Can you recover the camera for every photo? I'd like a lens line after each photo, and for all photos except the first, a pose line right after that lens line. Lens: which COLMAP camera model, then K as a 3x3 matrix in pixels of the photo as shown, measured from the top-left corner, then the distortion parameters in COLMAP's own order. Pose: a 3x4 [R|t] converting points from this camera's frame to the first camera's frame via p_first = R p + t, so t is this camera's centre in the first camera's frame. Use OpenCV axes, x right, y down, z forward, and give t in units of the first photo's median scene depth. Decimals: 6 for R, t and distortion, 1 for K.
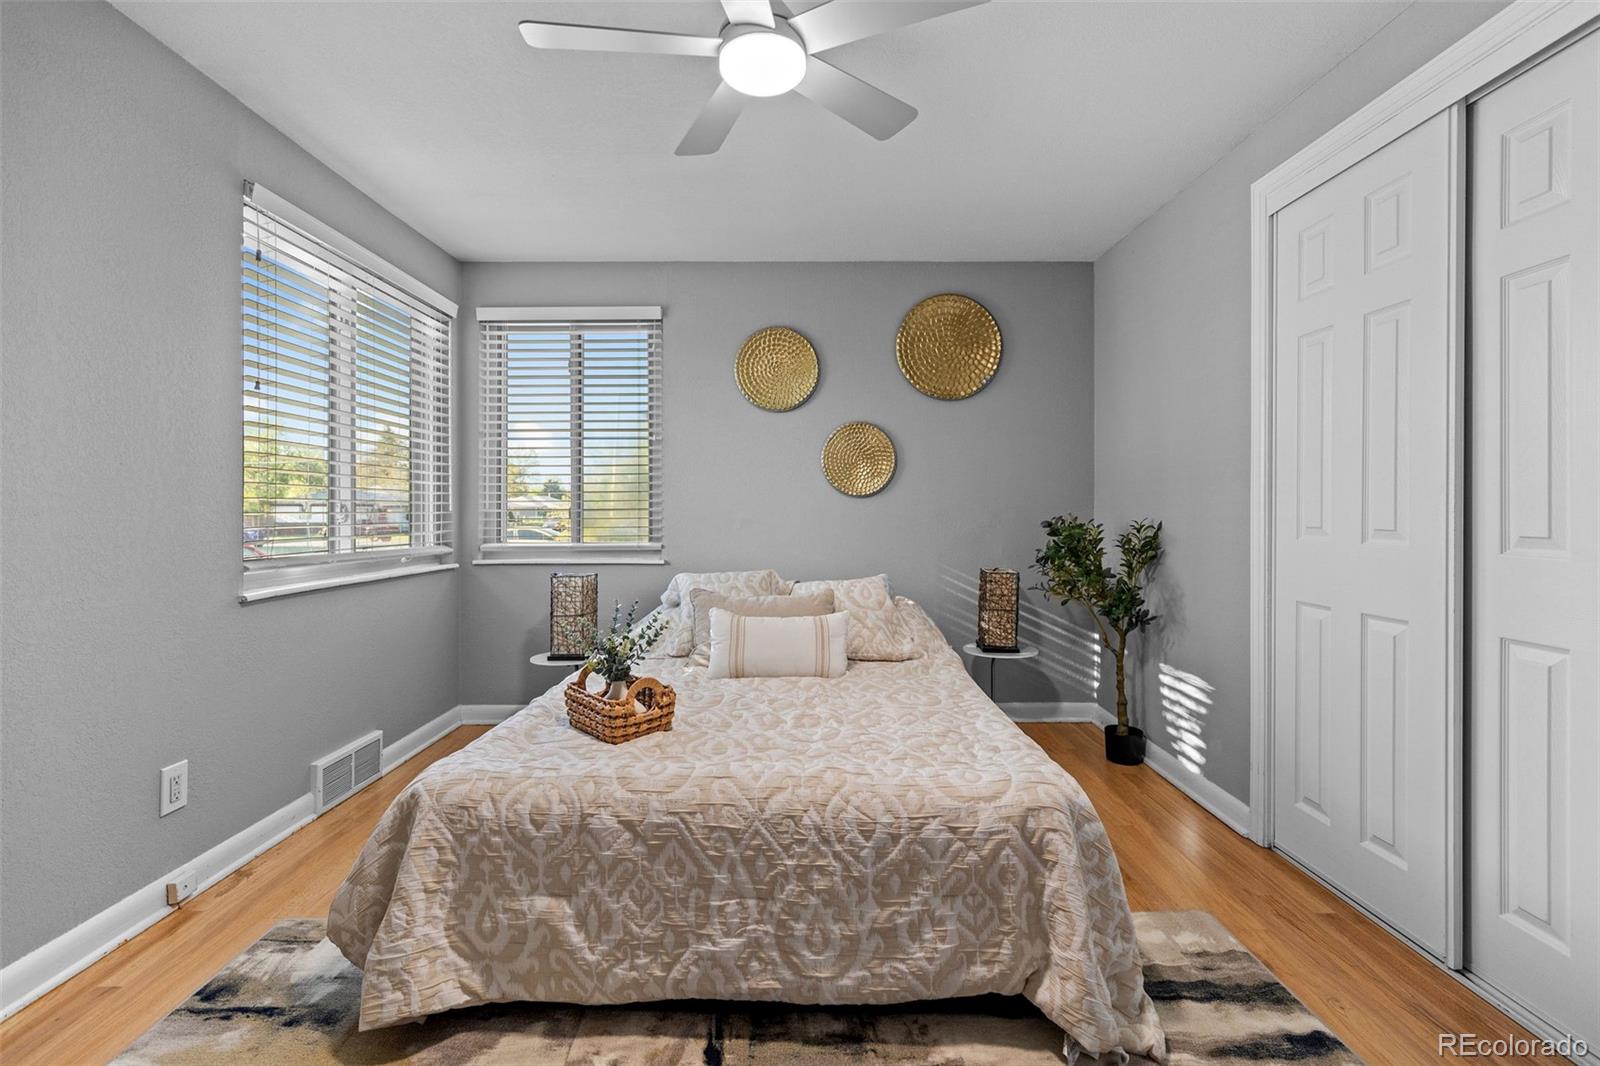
lens RADIAL K [[710.8, 0, 811.7], [0, 710.8, 503.9], [0, 0, 1]] dist [0.004994, 0.000340]
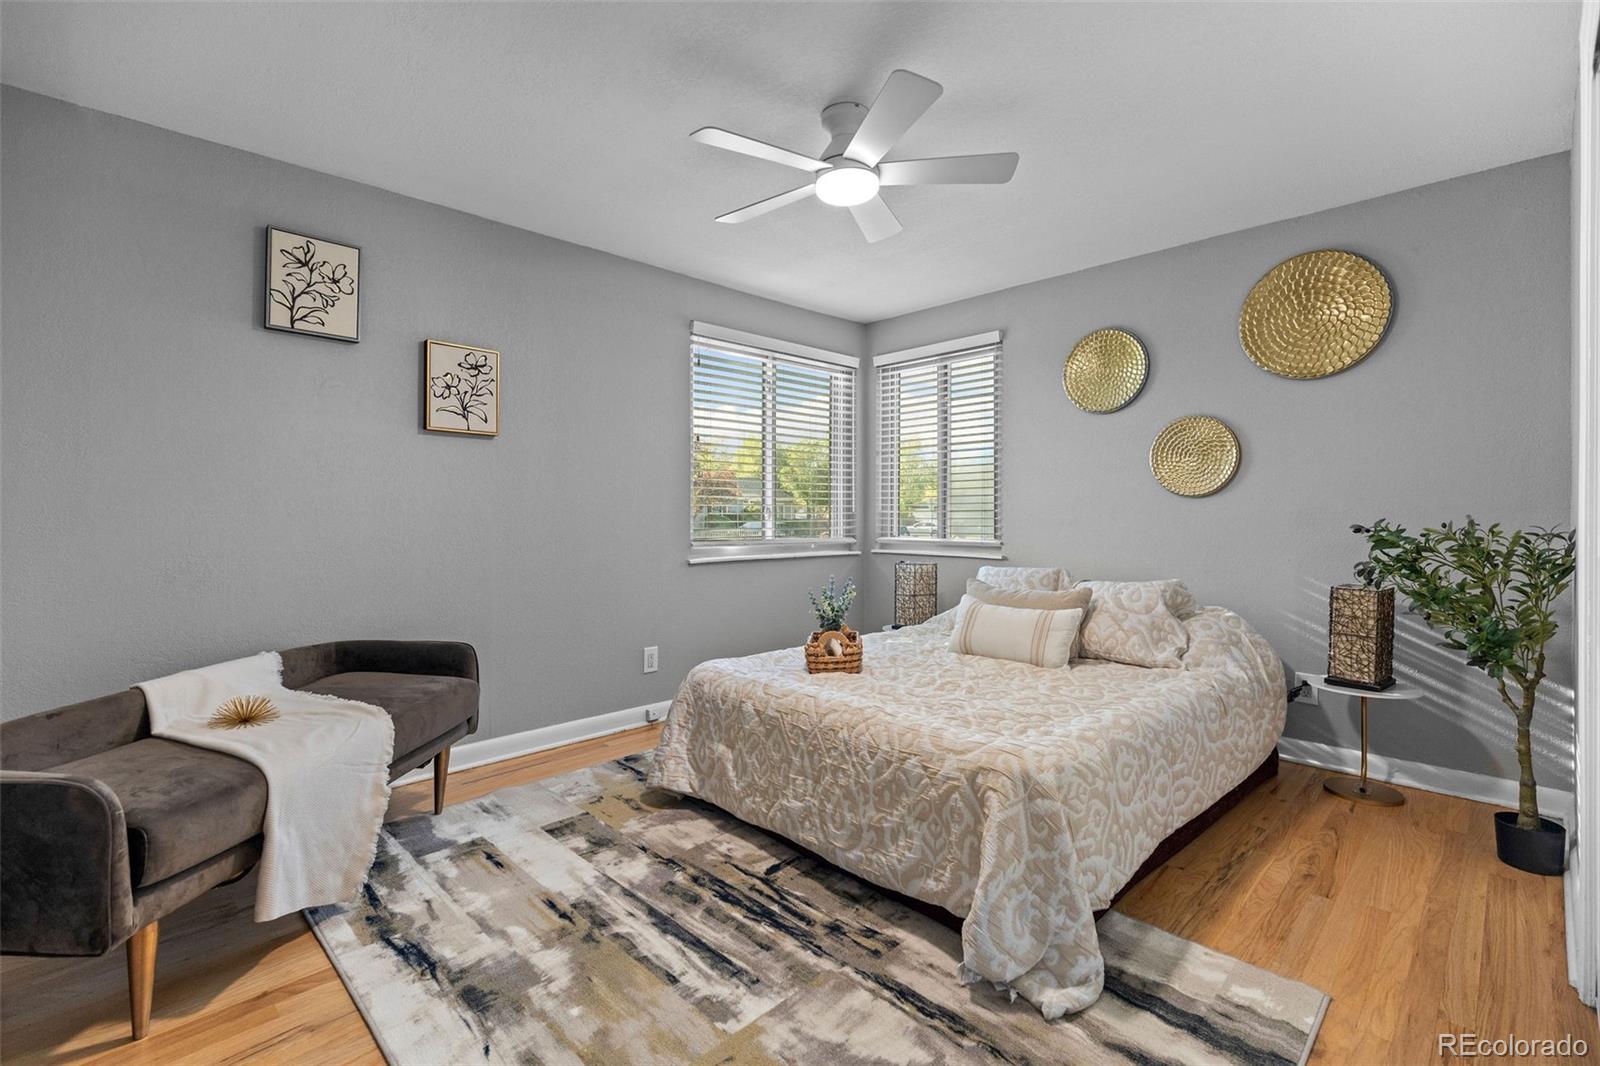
lens RADIAL K [[710.8, 0, 811.7], [0, 710.8, 503.9], [0, 0, 1]] dist [0.004994, 0.000340]
pose [[0.706277, -0.006705, -0.707904, 0.940229], [0.004799, 0.999978, -0.004684, 0.002120], [0.707919, -0.000089, 0.706293, -0.016654]]
